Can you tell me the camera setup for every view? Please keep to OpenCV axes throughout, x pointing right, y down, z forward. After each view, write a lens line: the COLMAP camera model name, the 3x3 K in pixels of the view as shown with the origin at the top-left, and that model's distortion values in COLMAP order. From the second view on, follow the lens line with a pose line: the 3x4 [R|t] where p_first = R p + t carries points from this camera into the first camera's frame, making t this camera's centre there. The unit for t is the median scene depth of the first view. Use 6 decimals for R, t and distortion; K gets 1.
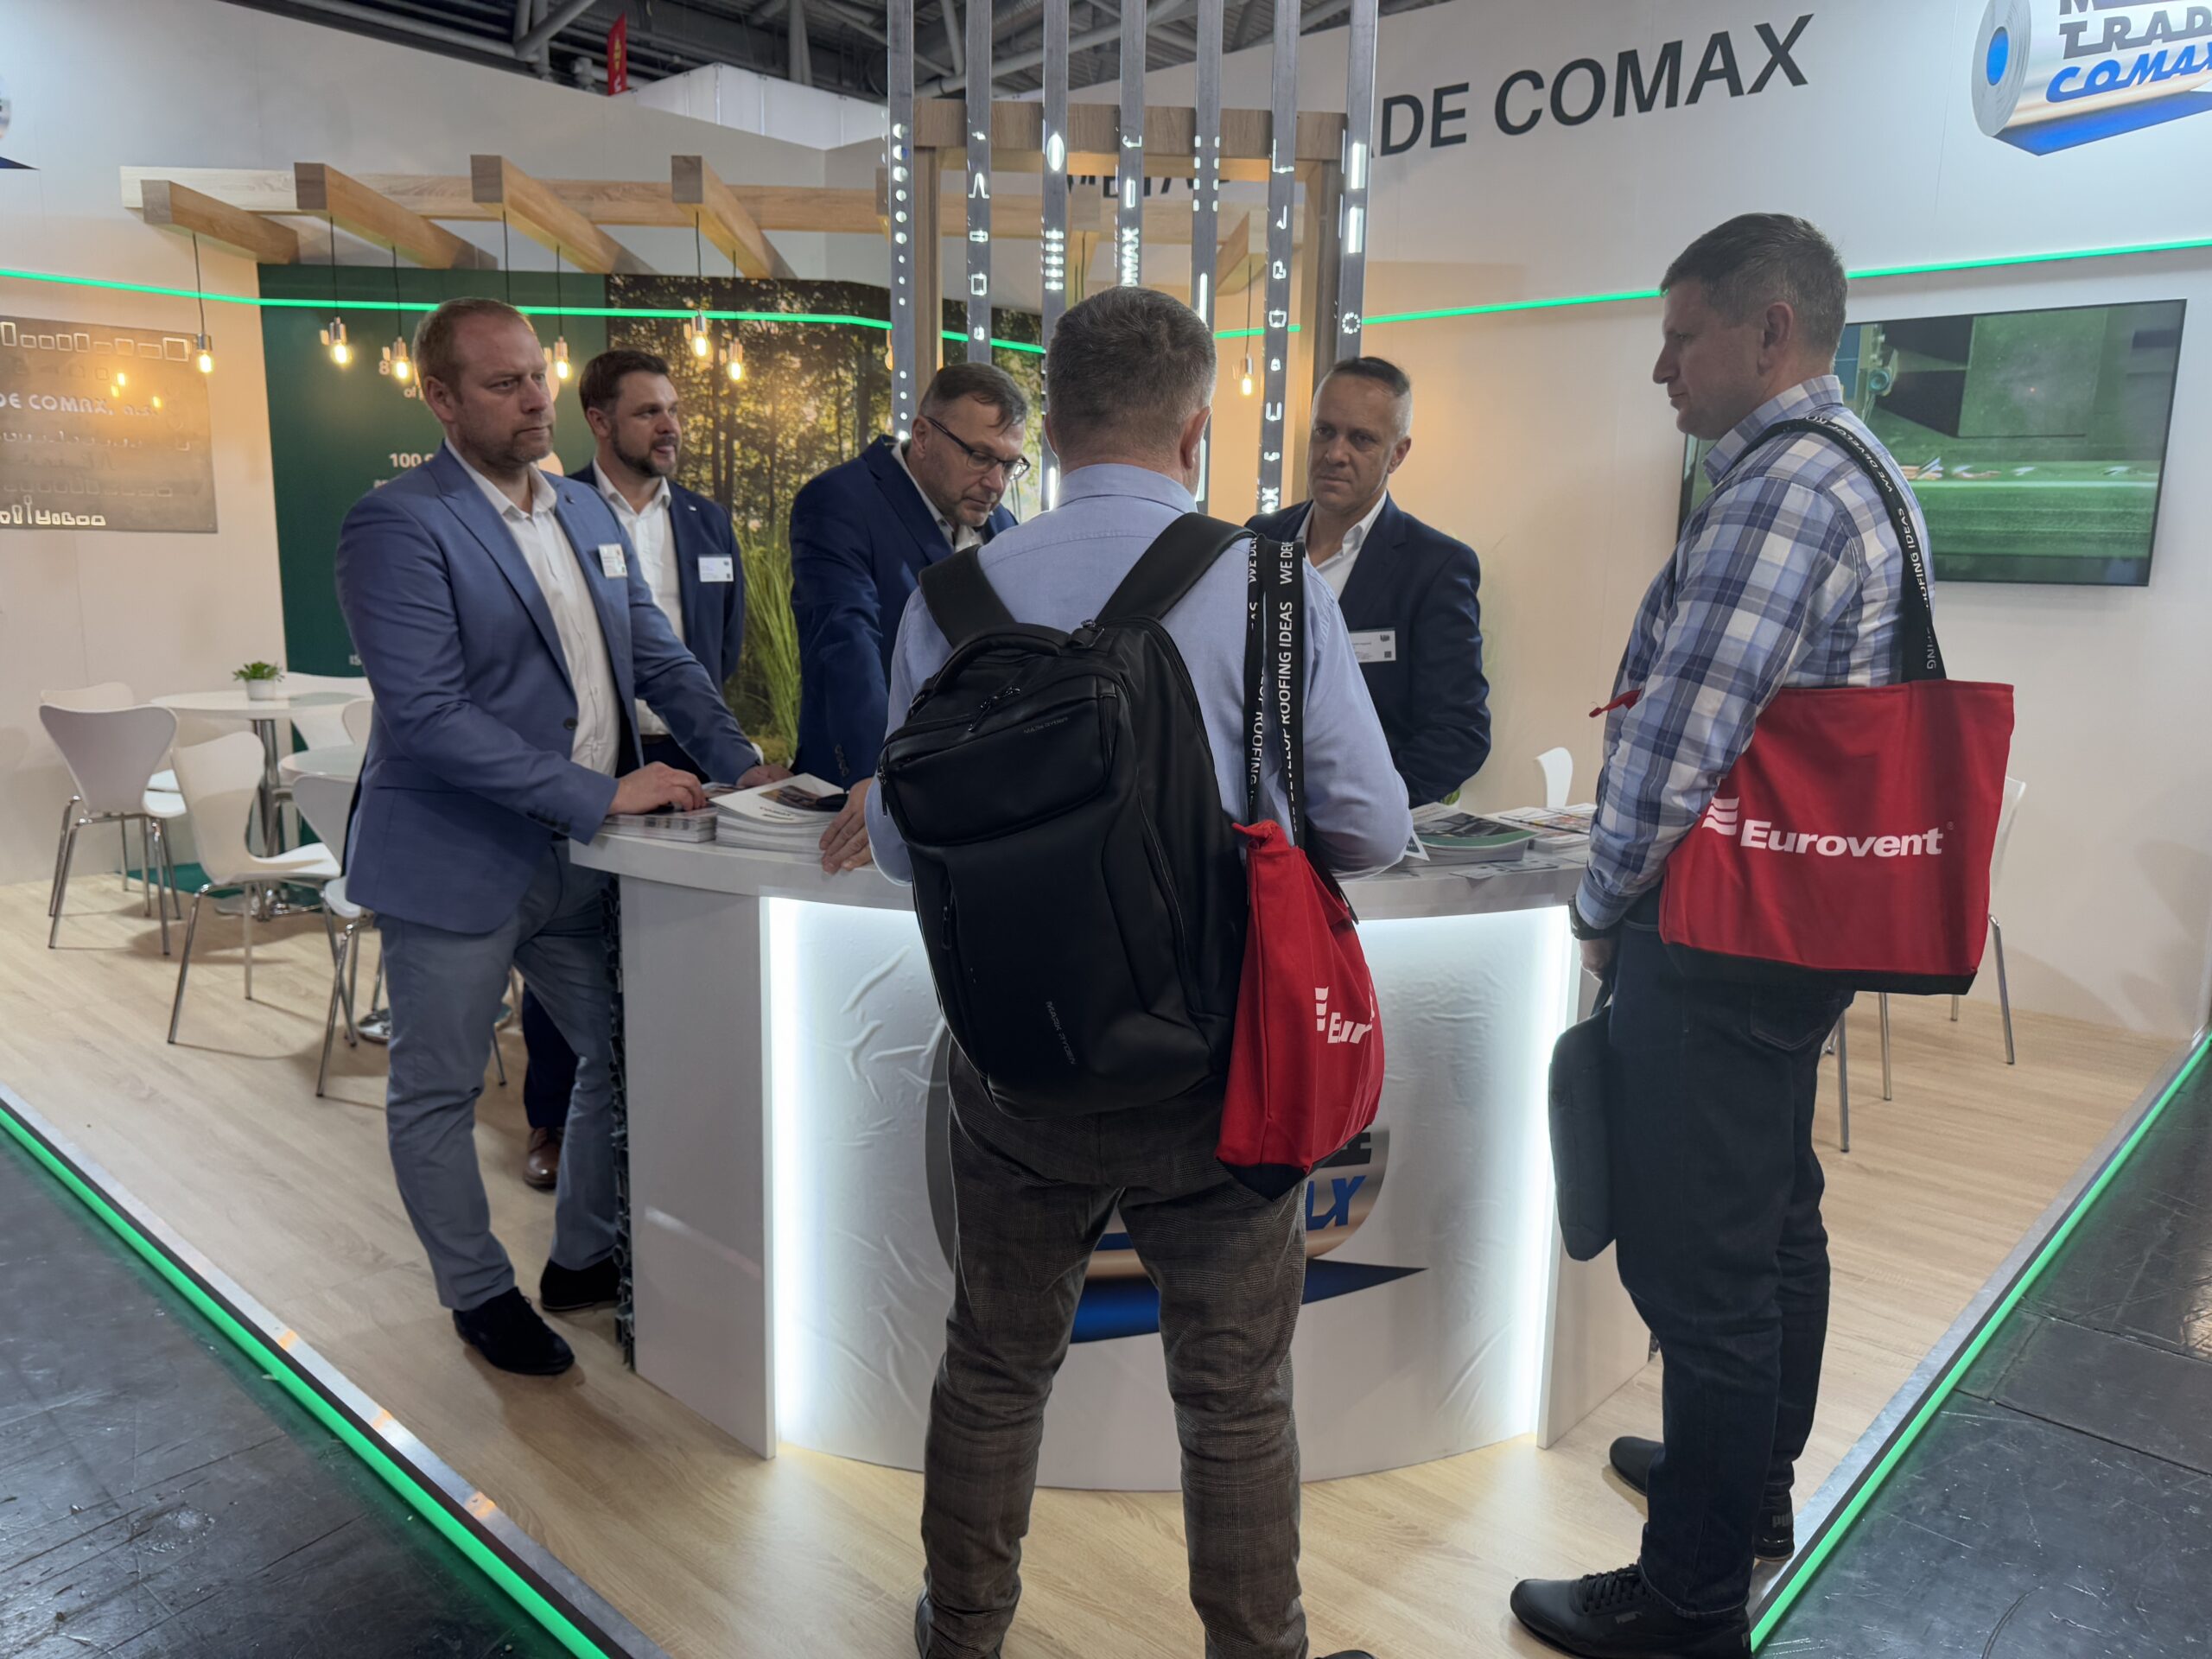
lens RADIAL K [[1579.6, 0, 1108.8], [0, 1579.6, 820.8], [0, 0, 1]] dist [0.001974, -0.000877]
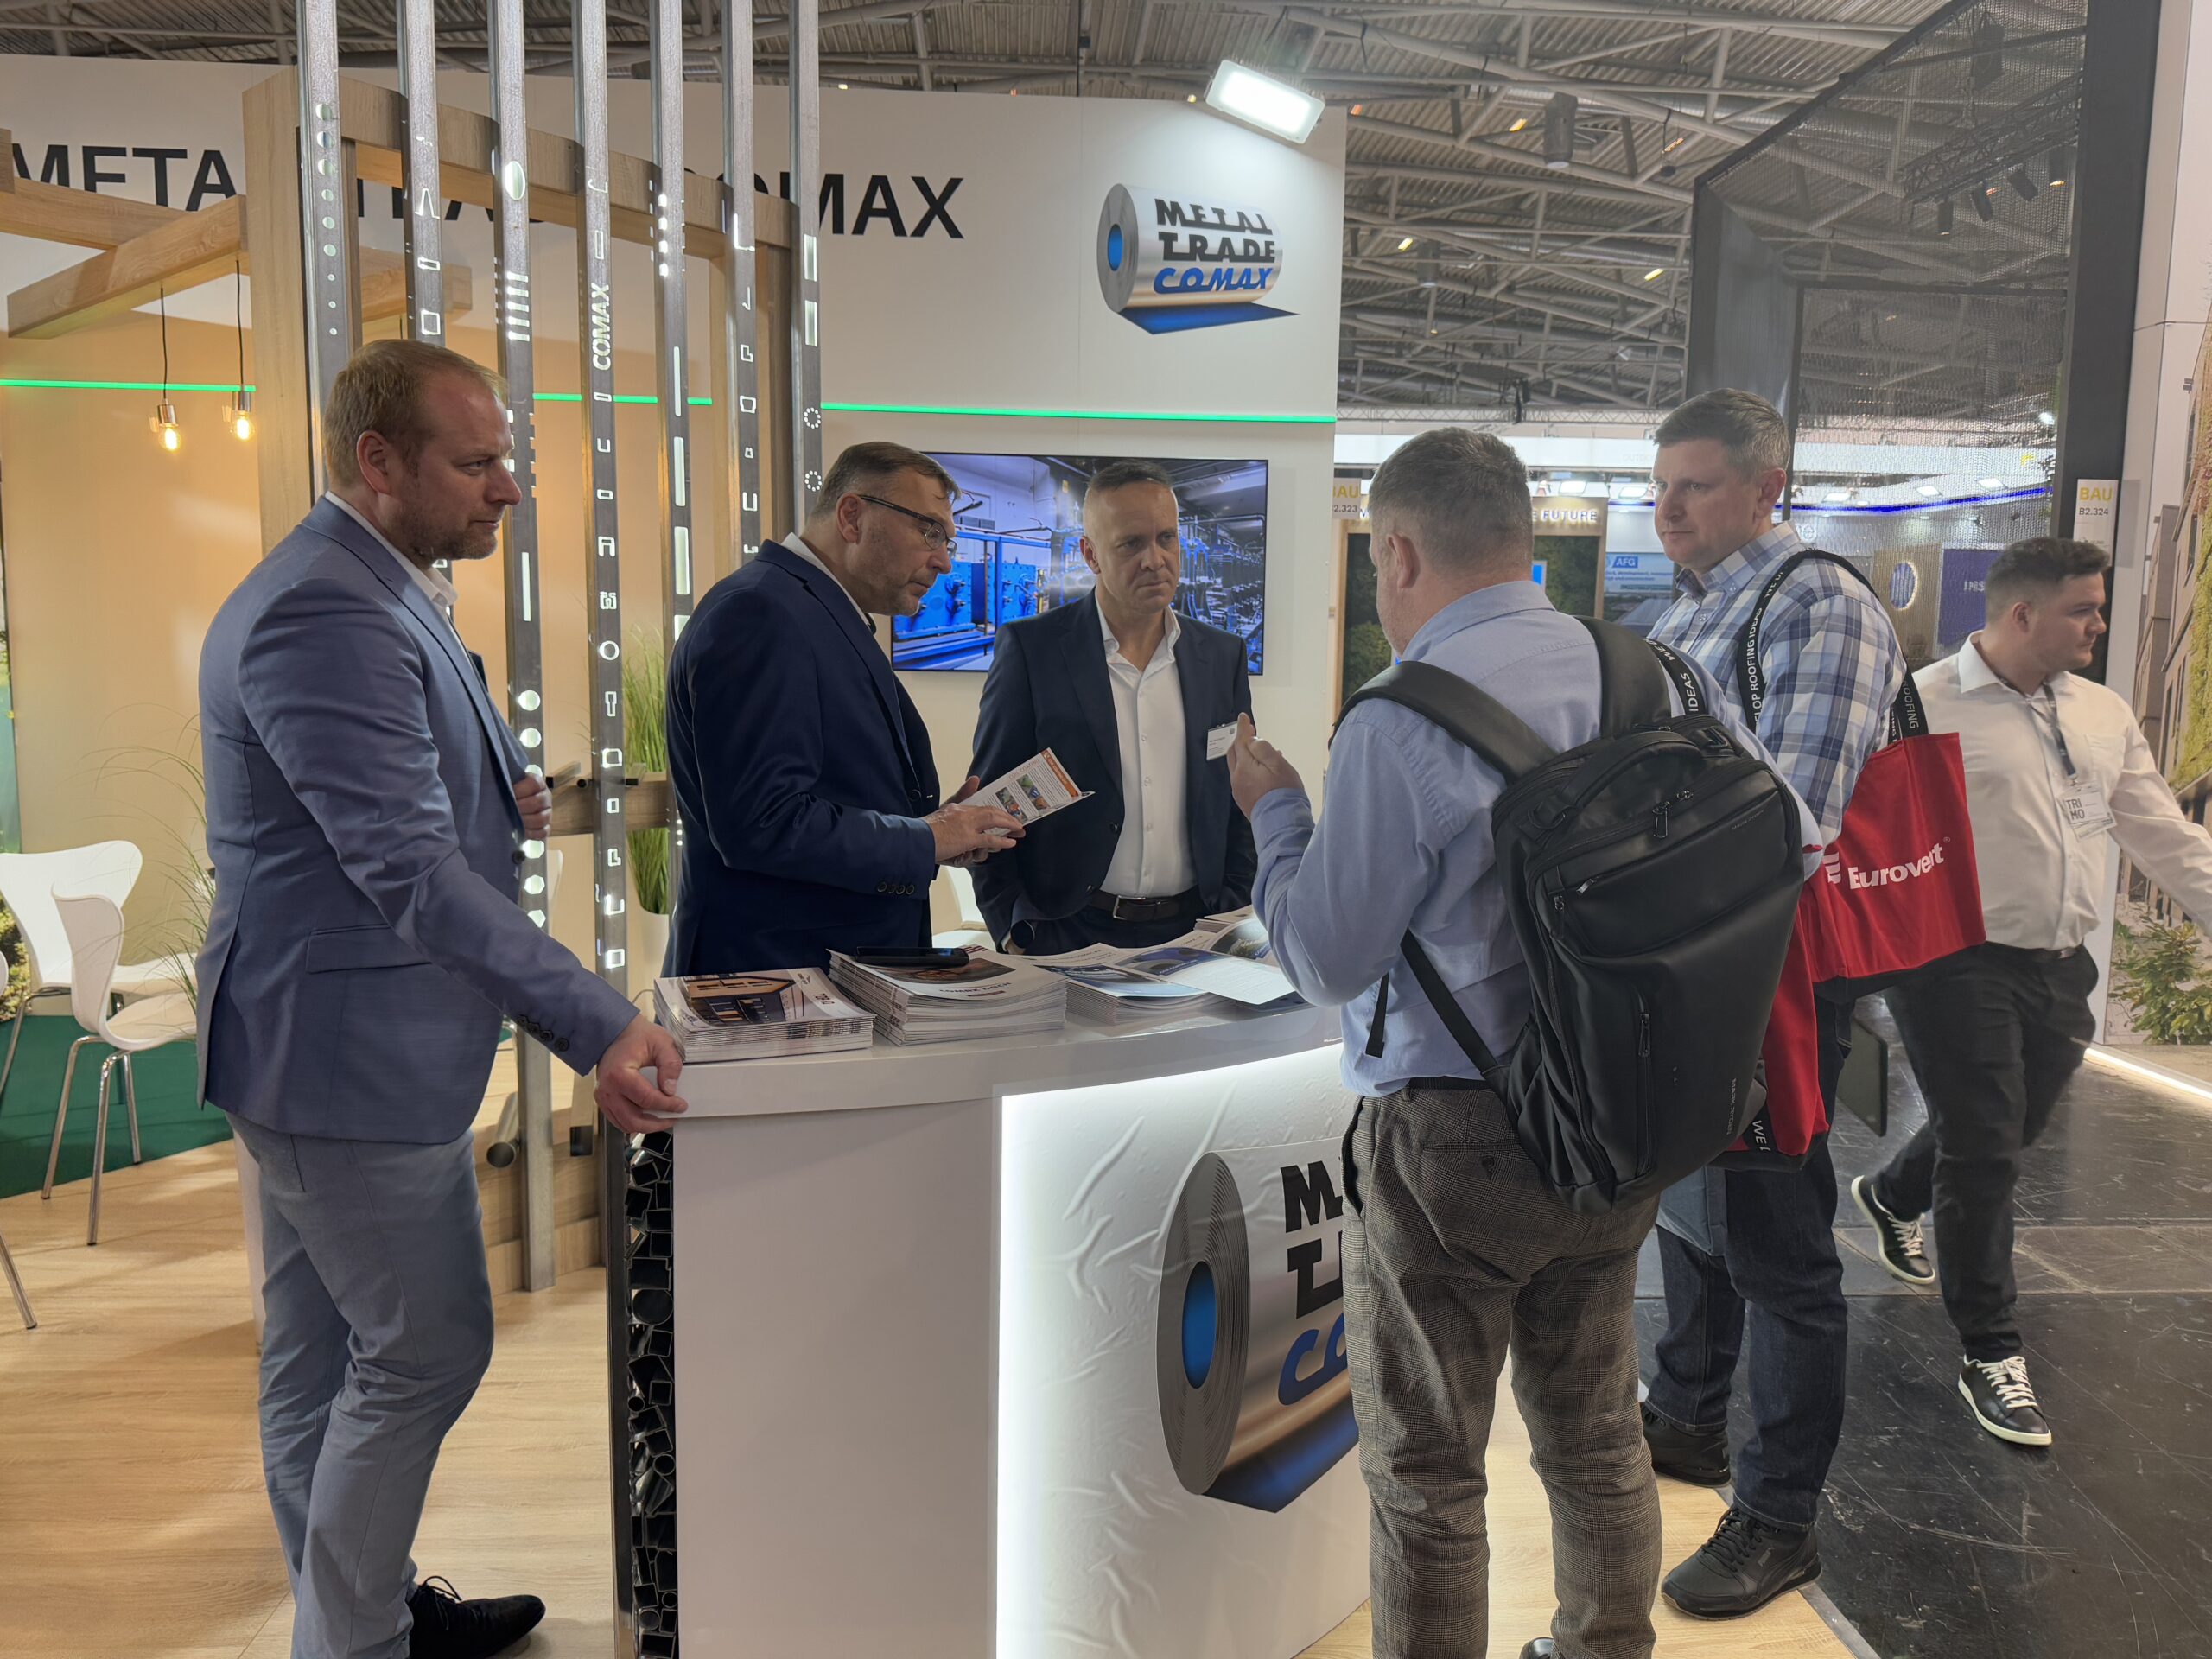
lens RADIAL K [[1579.6, 0, 1108.4], [0, 1579.6, 841.5], [0, 0, 1]] dist [0.001974, -0.000877]
pose [[0.704380, -0.086898, 0.704483, -0.355411], [0.119755, 0.992800, 0.002725, -0.036501], [-0.699648, 0.082446, 0.709715, 0.190376]]
